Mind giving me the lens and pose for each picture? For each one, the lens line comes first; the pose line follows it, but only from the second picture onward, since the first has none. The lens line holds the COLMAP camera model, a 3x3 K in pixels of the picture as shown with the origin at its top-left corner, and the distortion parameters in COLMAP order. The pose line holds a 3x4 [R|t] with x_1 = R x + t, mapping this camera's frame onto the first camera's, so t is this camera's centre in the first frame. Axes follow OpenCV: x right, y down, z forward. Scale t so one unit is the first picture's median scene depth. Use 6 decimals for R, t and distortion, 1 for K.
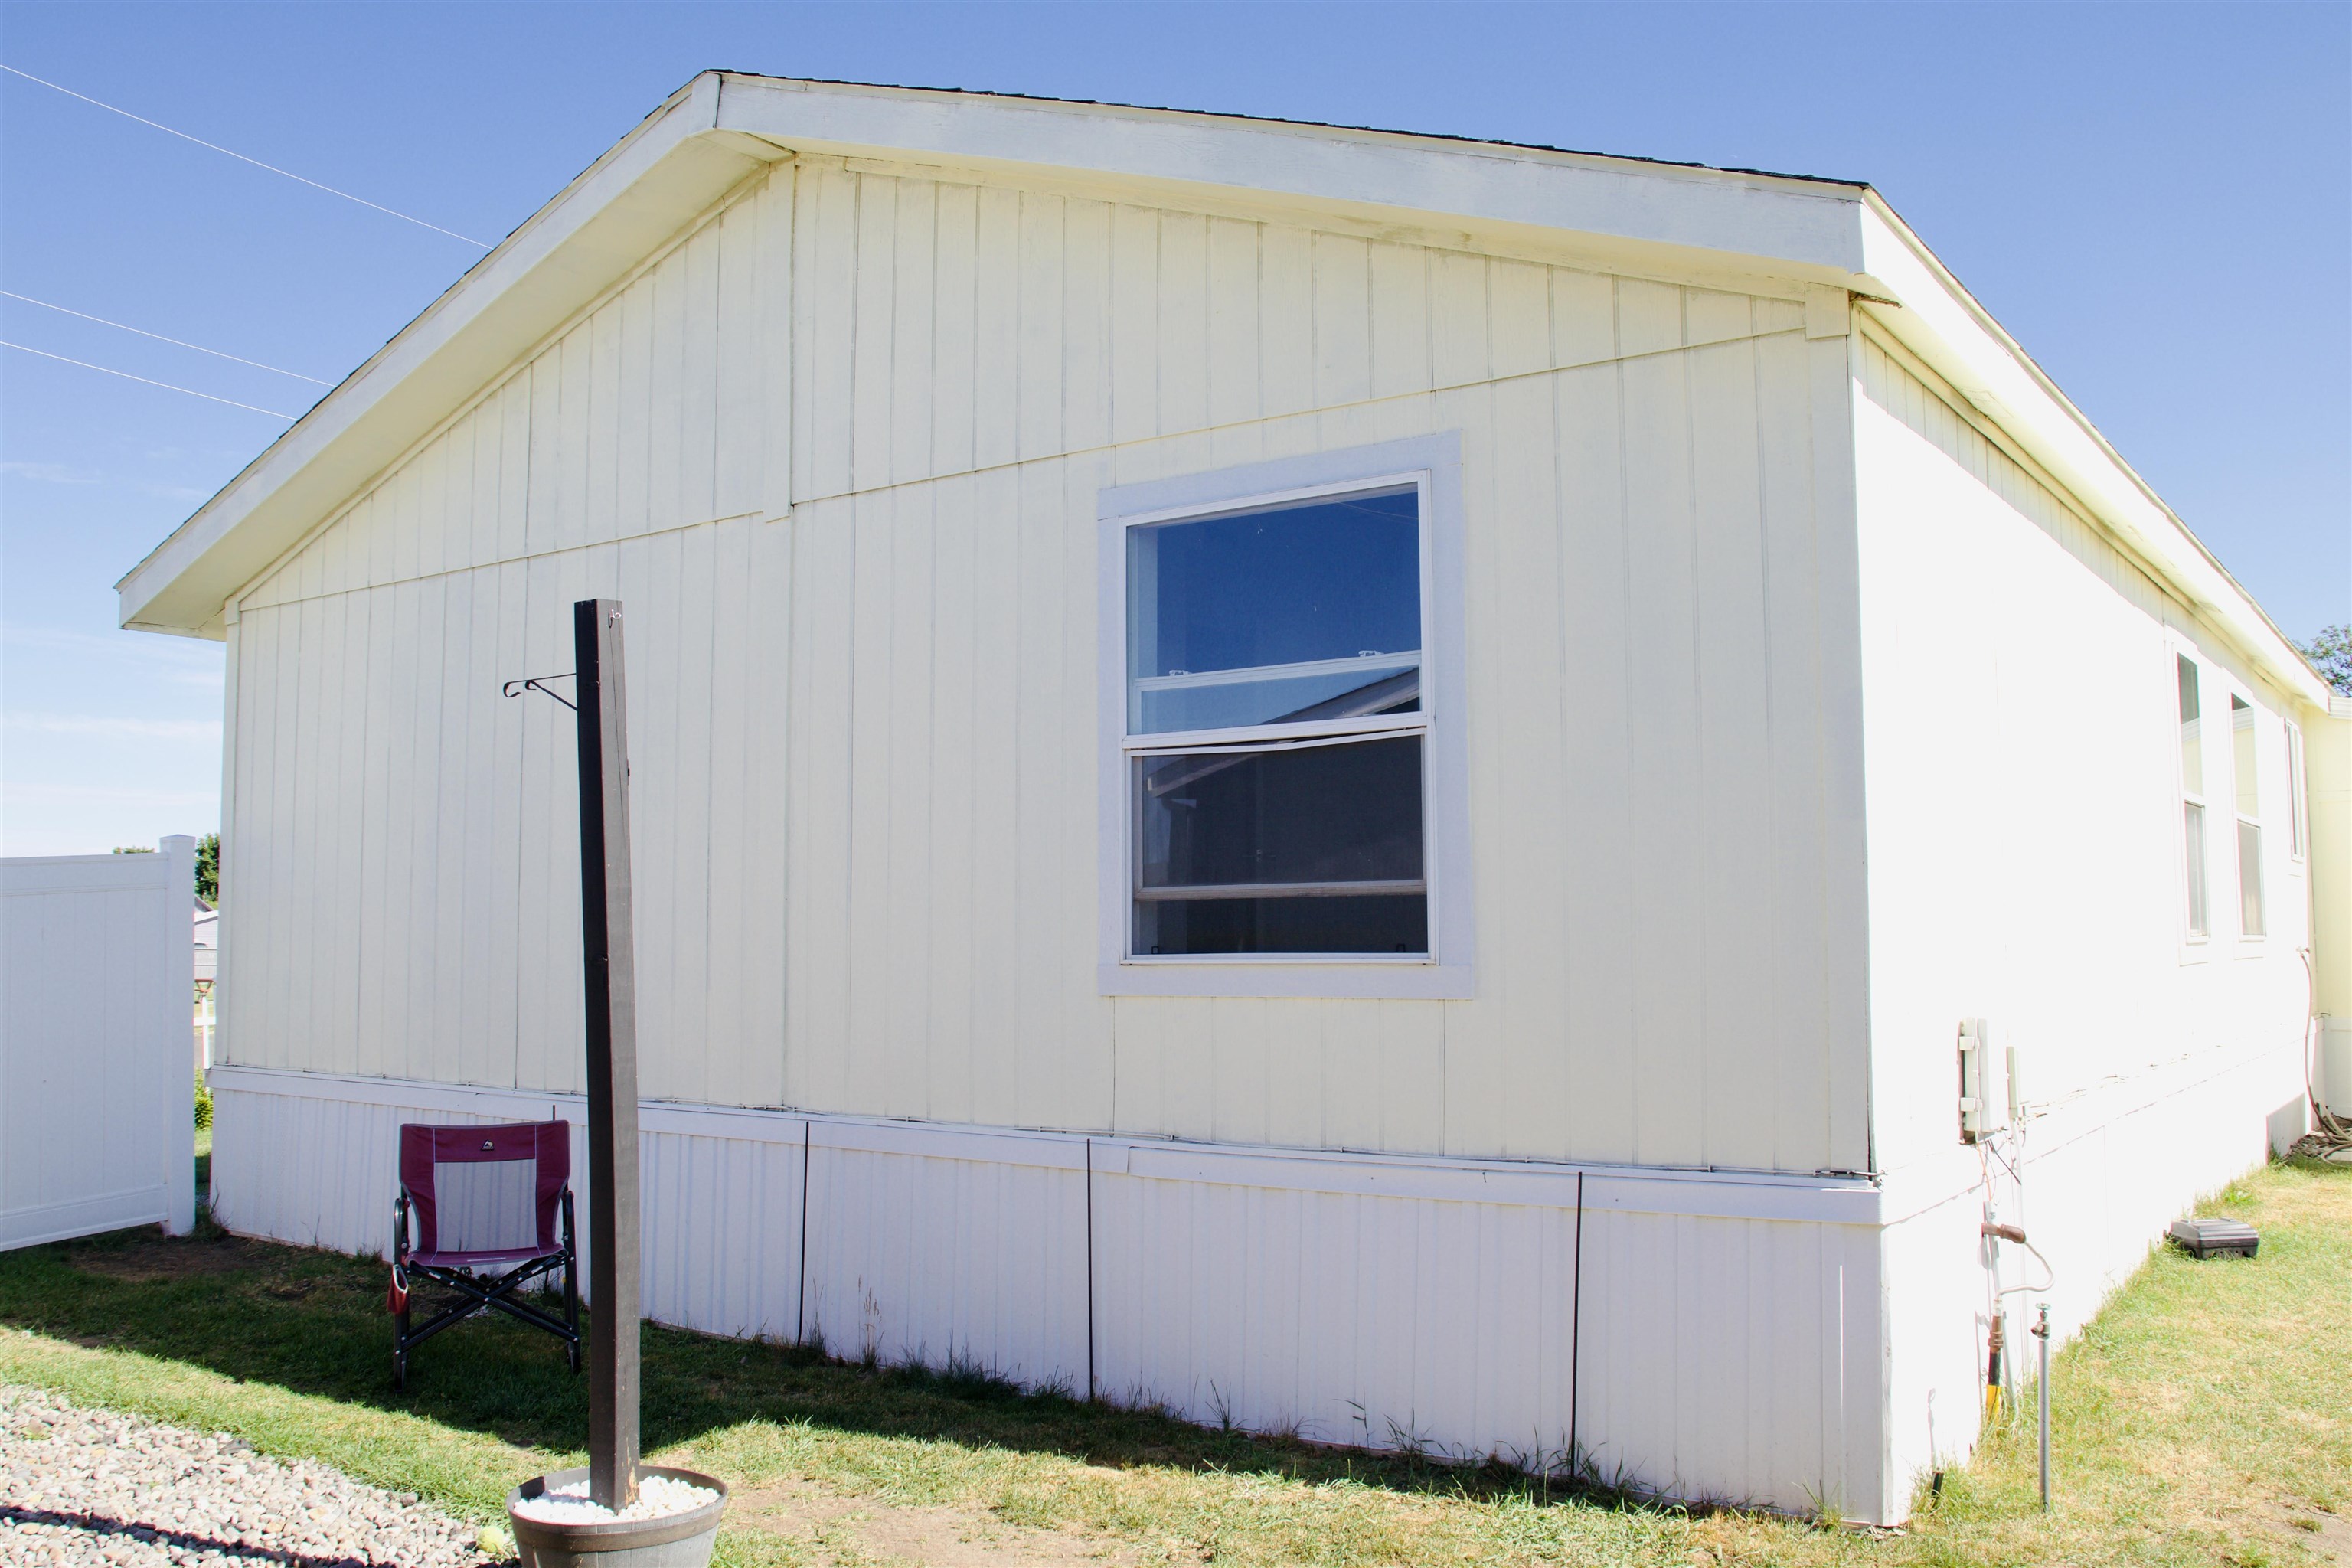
lens RADIAL K [[2017.2, 0, 1179.0], [0, 2017.2, 794.7], [0, 0, 1]] dist [-0.162516, 0.169765]
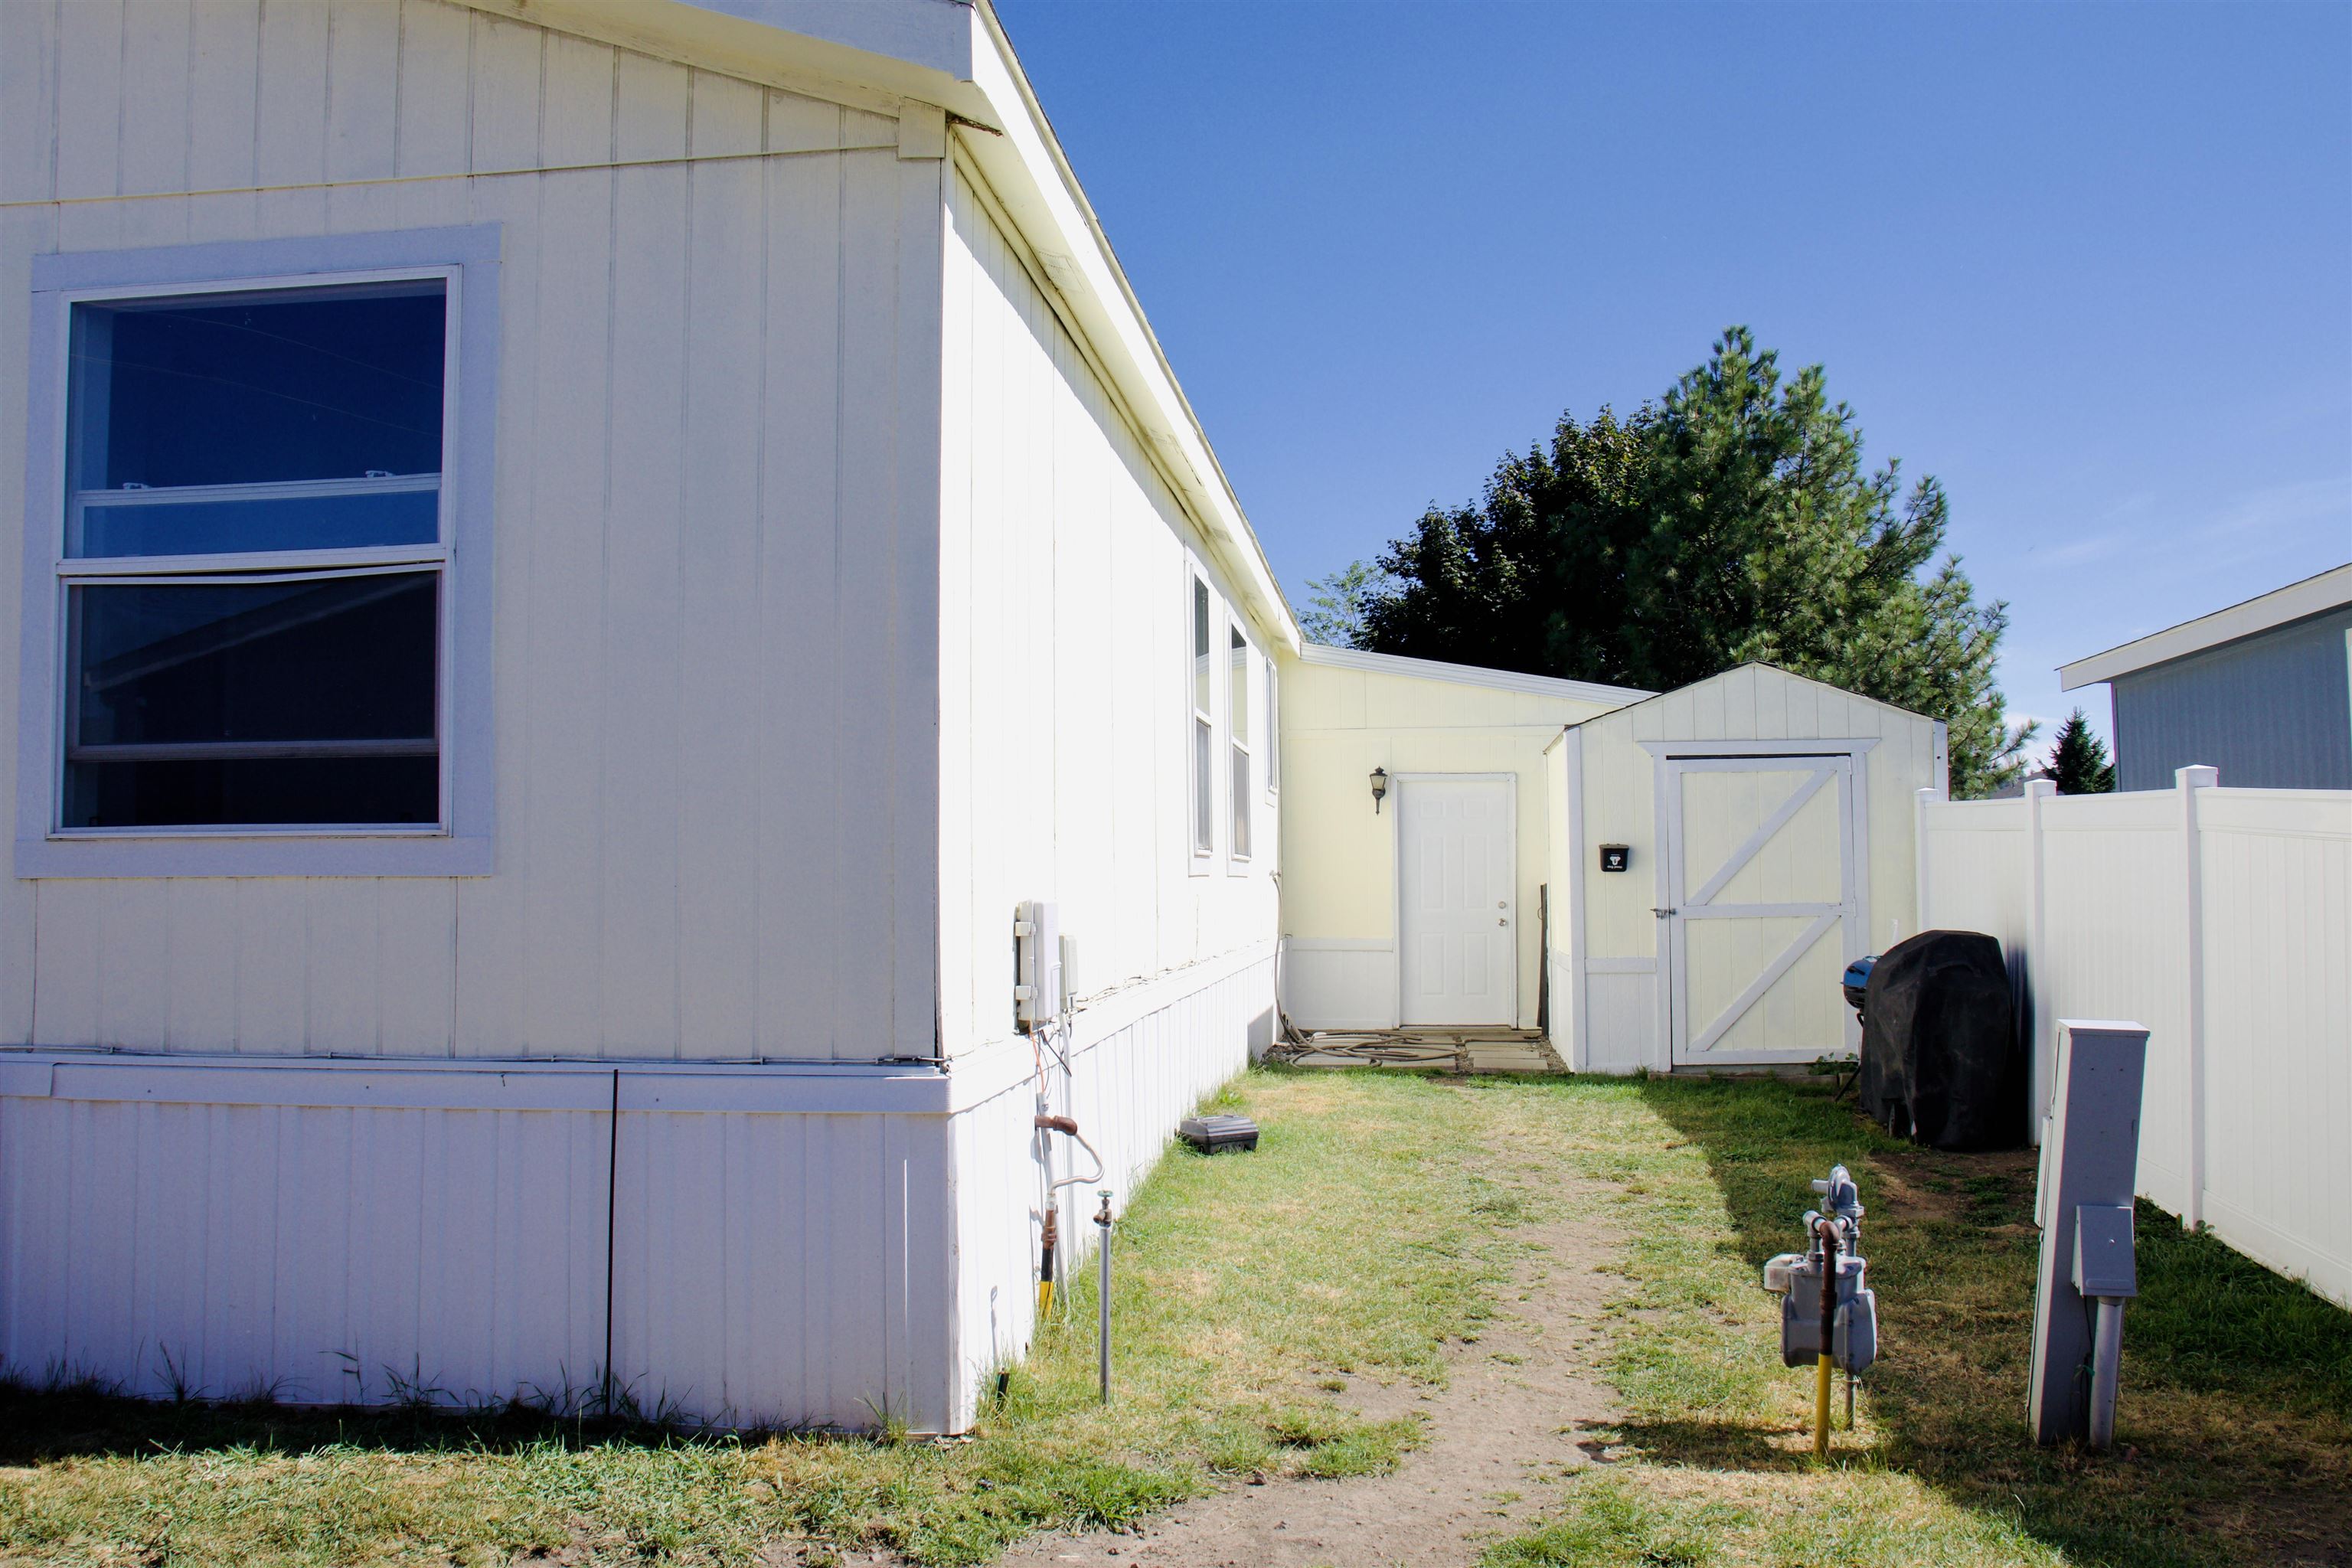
lens RADIAL K [[2017.3, 0, 1176.0], [0, 2017.3, 784.0], [0, 0, 1]] dist [-0.169117, 0.172830]
pose [[0.880098, 0.022718, 0.474248, -0.000105], [-0.032347, 0.999403, 0.012154, 0.041405], [-0.473688, -0.026037, 0.880307, 0.105398]]
